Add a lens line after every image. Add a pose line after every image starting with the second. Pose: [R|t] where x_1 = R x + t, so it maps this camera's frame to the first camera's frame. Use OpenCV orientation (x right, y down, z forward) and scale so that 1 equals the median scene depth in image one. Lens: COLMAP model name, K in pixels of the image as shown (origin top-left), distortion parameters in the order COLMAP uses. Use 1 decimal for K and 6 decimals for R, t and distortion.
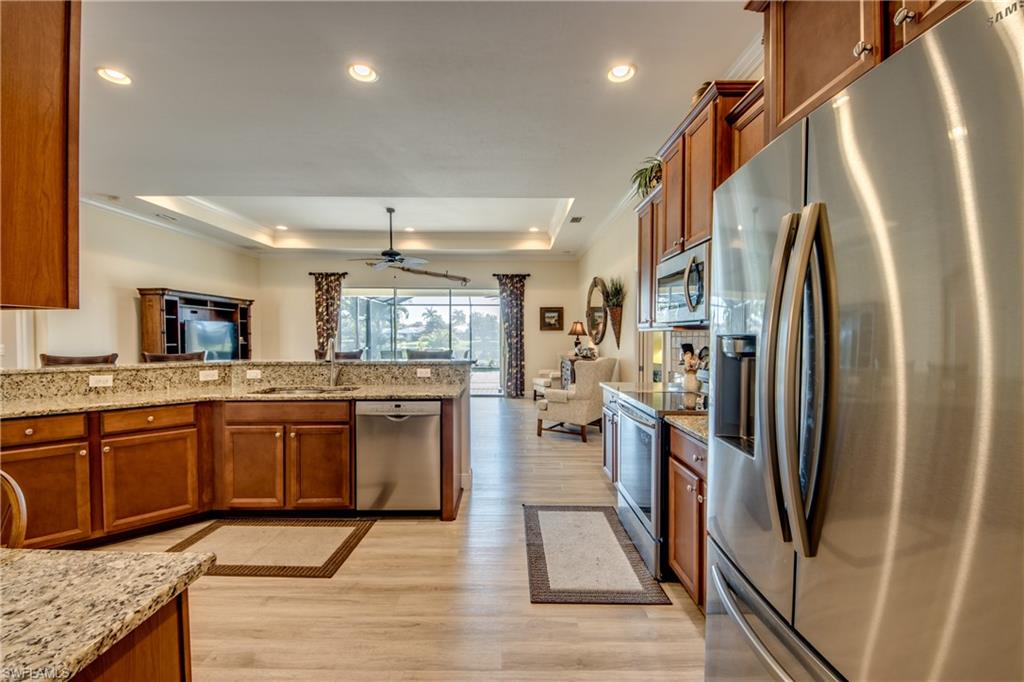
lens RADIAL K [[406.0, 0, 512.0], [0, 406.0, 341.0], [0, 0, 1]] dist [0.000478, -0.000063]
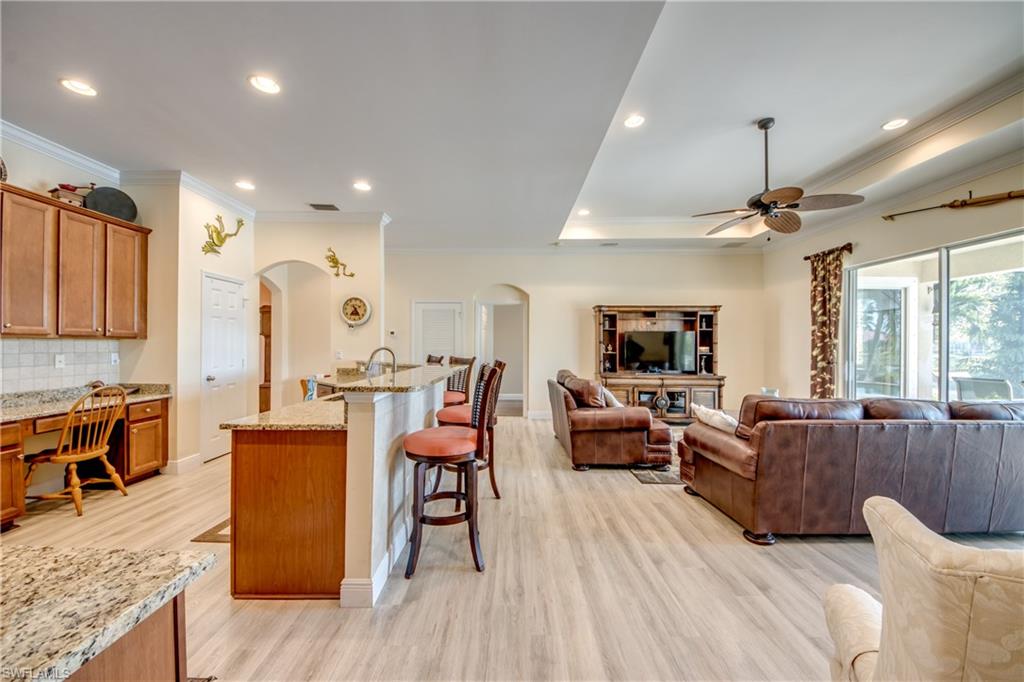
lens RADIAL K [[383.0, 0, 517.0], [0, 383.0, 343.6], [0, 0, 1]] dist [0.043786, -0.027986]
pose [[0.002095, -0.004287, -0.999989, 0.351846], [-0.015739, 0.999867, -0.004319, -0.011855], [0.999874, 0.015748, 0.002027, 0.969834]]
